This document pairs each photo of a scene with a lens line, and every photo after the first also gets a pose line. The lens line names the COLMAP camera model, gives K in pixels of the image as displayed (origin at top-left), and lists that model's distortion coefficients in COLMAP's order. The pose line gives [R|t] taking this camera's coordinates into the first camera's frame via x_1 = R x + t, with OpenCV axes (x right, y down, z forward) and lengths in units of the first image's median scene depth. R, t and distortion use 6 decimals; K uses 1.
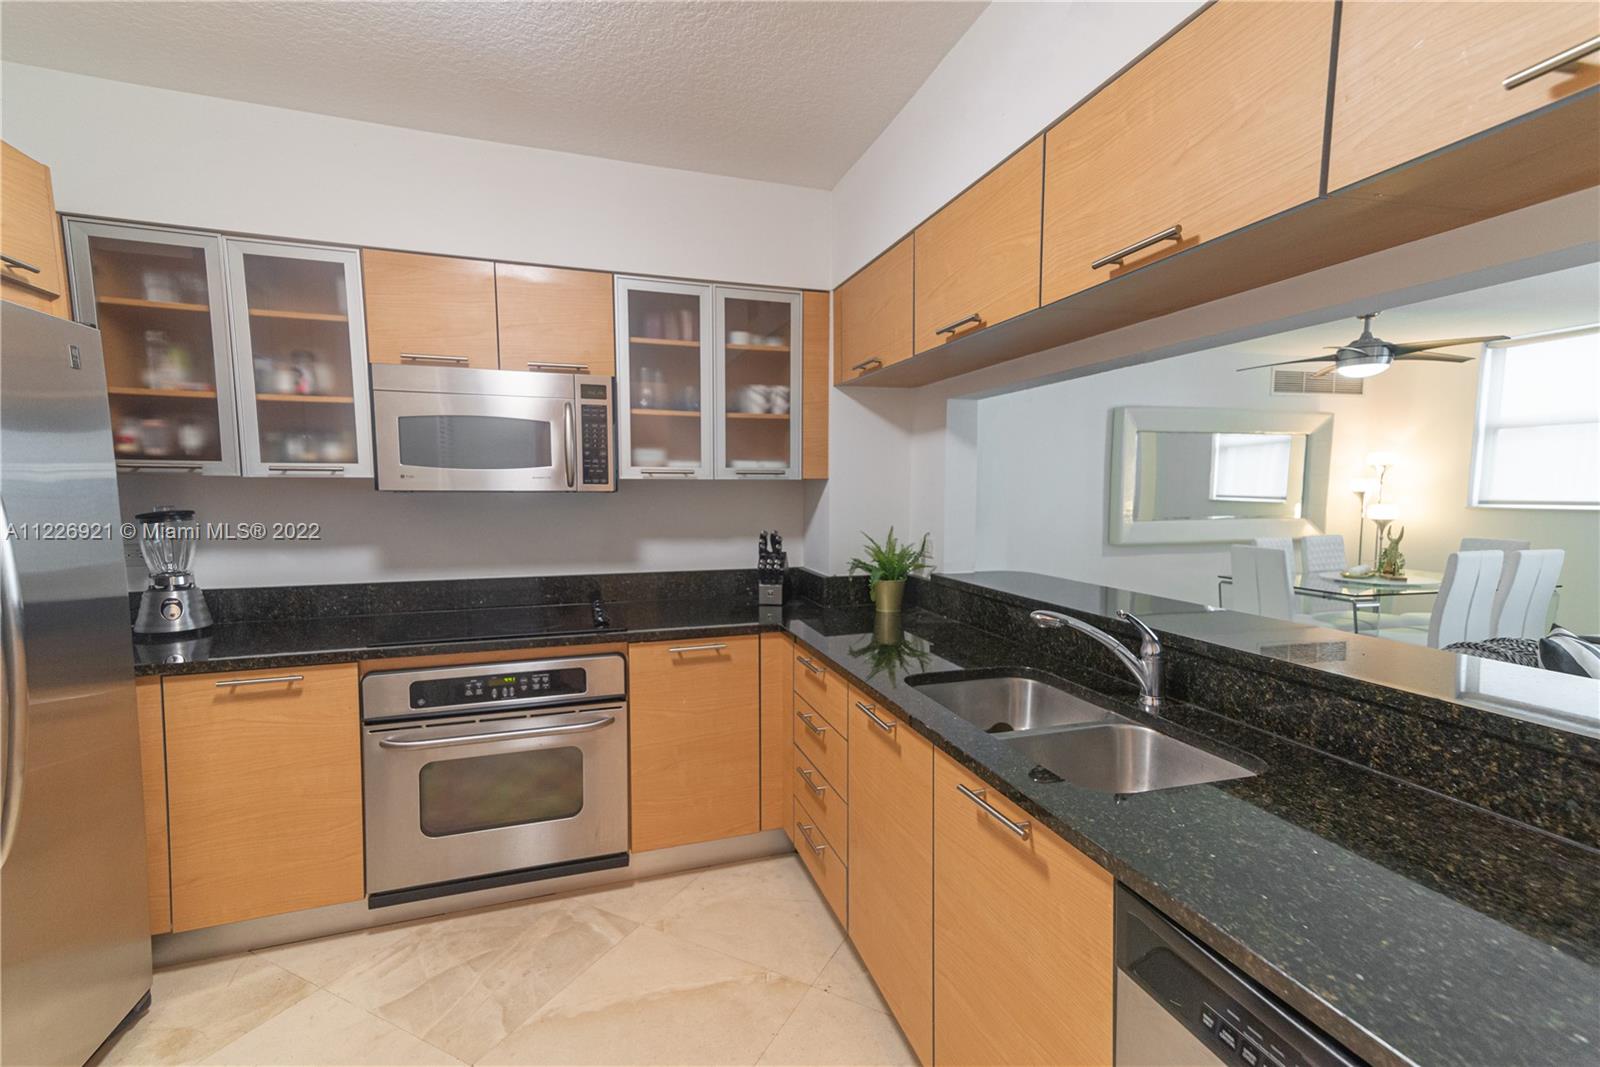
lens RADIAL K [[721.8, 0, 807.8], [0, 721.8, 534.6], [0, 0, 1]] dist [0.052602, 0.000118]
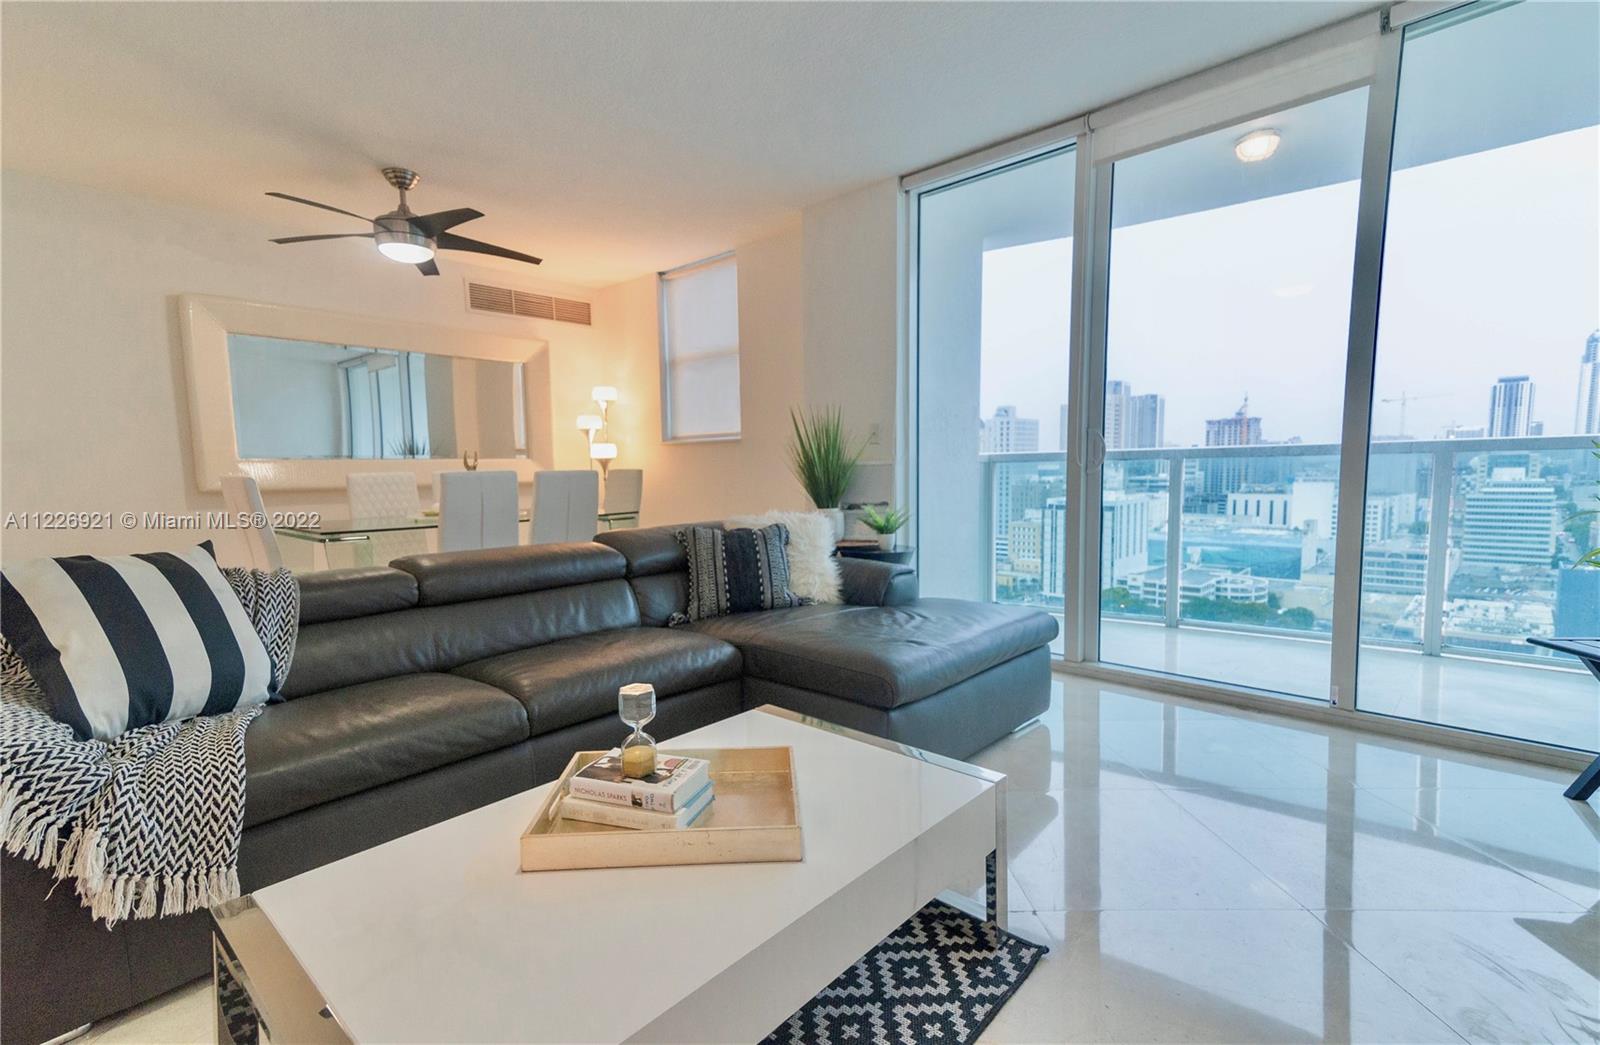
lens RADIAL K [[753.6, 0, 800.0], [0, 753.6, 522.5], [0, 0, 1]] dist [0.064899, -0.000055]
pose [[0.862542, -0.052903, 0.503212, 1.275887], [0.049822, 0.998566, 0.019582, 0.133927], [-0.503527, 0.008181, 0.863941, 0.148292]]
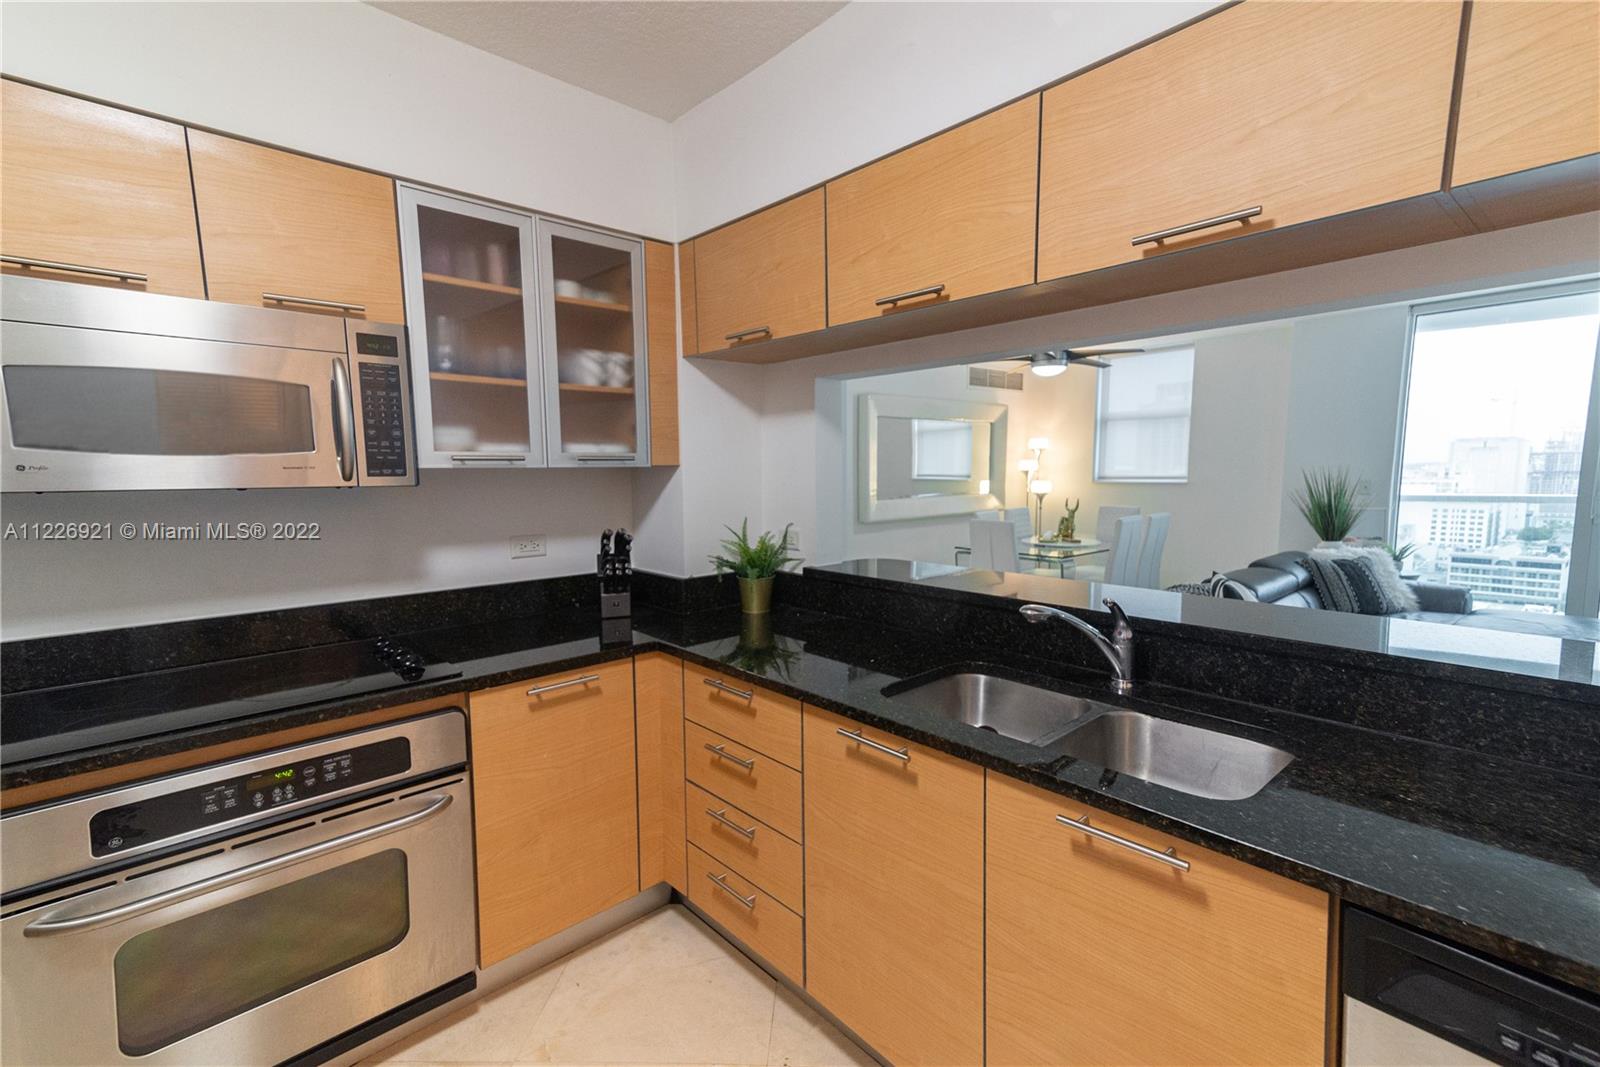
lens RADIAL K [[721.8, 0, 807.8], [0, 721.8, 534.6], [0, 0, 1]] dist [0.052602, 0.000118]
pose [[0.906975, -0.049529, 0.418262, -0.220445], [0.038185, 0.998642, 0.035454, -0.021714], [-0.419450, -0.016185, 0.907634, 0.168477]]
